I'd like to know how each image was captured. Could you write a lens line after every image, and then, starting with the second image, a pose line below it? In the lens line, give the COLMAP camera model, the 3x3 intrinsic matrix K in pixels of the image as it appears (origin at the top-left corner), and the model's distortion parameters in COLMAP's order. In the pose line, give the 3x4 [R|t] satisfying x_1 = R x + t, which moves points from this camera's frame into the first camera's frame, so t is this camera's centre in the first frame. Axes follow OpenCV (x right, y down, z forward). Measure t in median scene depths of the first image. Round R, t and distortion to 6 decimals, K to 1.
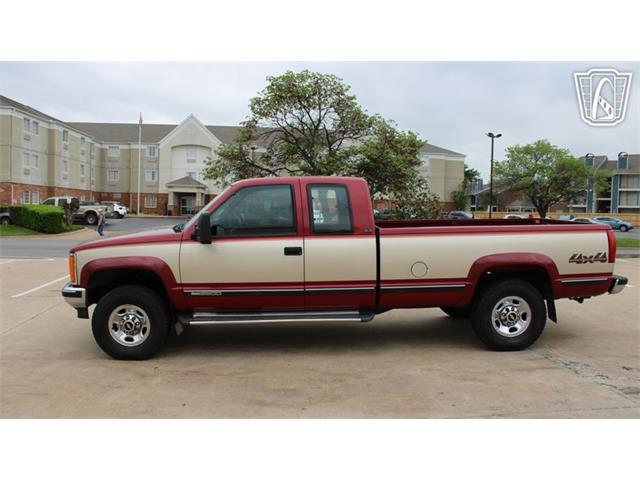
lens RADIAL K [[532.9, 0, 314.7], [0, 532.9, 237.6], [0, 0, 1]] dist [-0.156852, 0.130037]
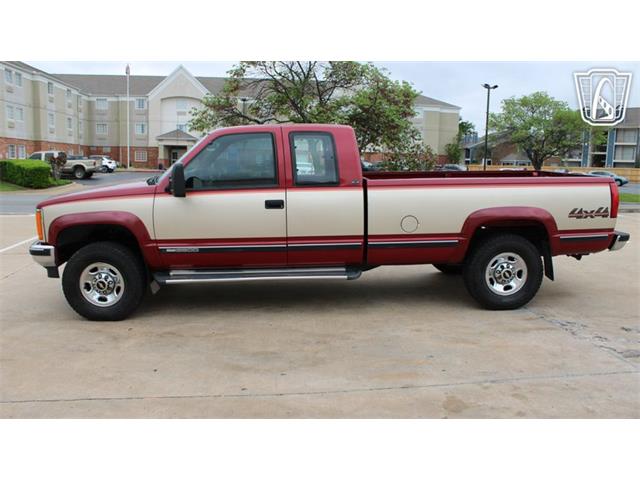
lens RADIAL K [[532.9, 0, 315.1], [0, 532.9, 239.1], [0, 0, 1]] dist [-0.156852, 0.130037]
pose [[0.999922, -0.002805, 0.012211, 0.018184], [0.001692, 0.995927, 0.090146, 0.002046], [-0.012415, -0.090118, 0.995854, 0.063720]]
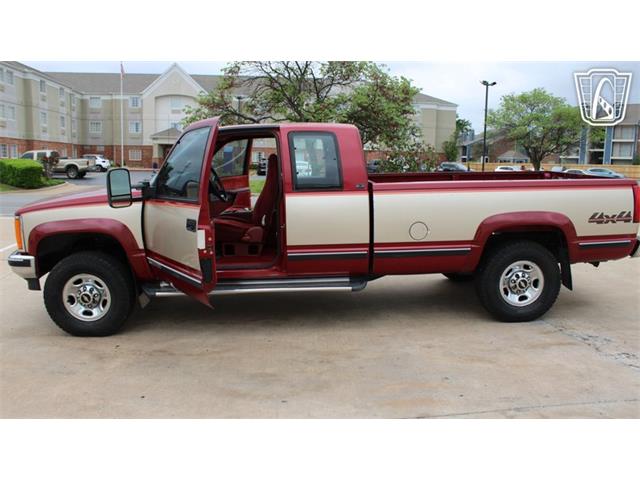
lens RADIAL K [[532.9, 0, 313.7], [0, 532.9, 242.8], [0, 0, 1]] dist [-0.156852, 0.130037]
pose [[0.999818, -0.007494, 0.017523, 0.009790], [0.005683, 0.994849, 0.101213, -0.008618], [-0.018192, -0.101095, 0.994710, 0.134974]]
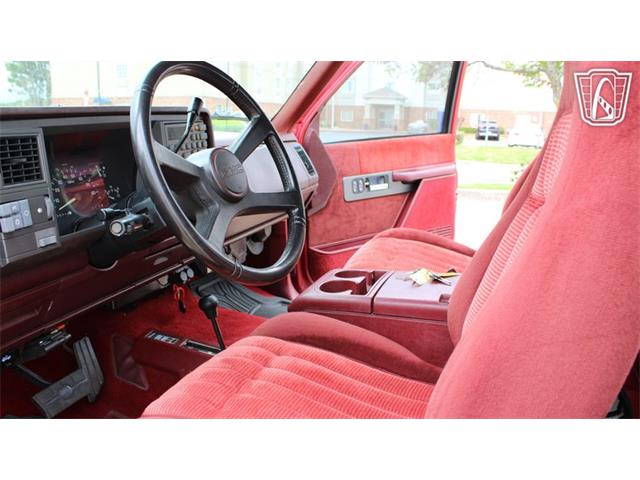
lens RADIAL K [[532.9, 0, 320.1], [0, 532.9, 235.7], [0, 0, 1]] dist [-0.156852, 0.130037]
pose [[0.932014, 0.067784, -0.356027, -0.051712], [-0.012047, 0.987605, 0.156495, -0.022458], [0.362222, -0.141567, 0.921278, 0.837314]]
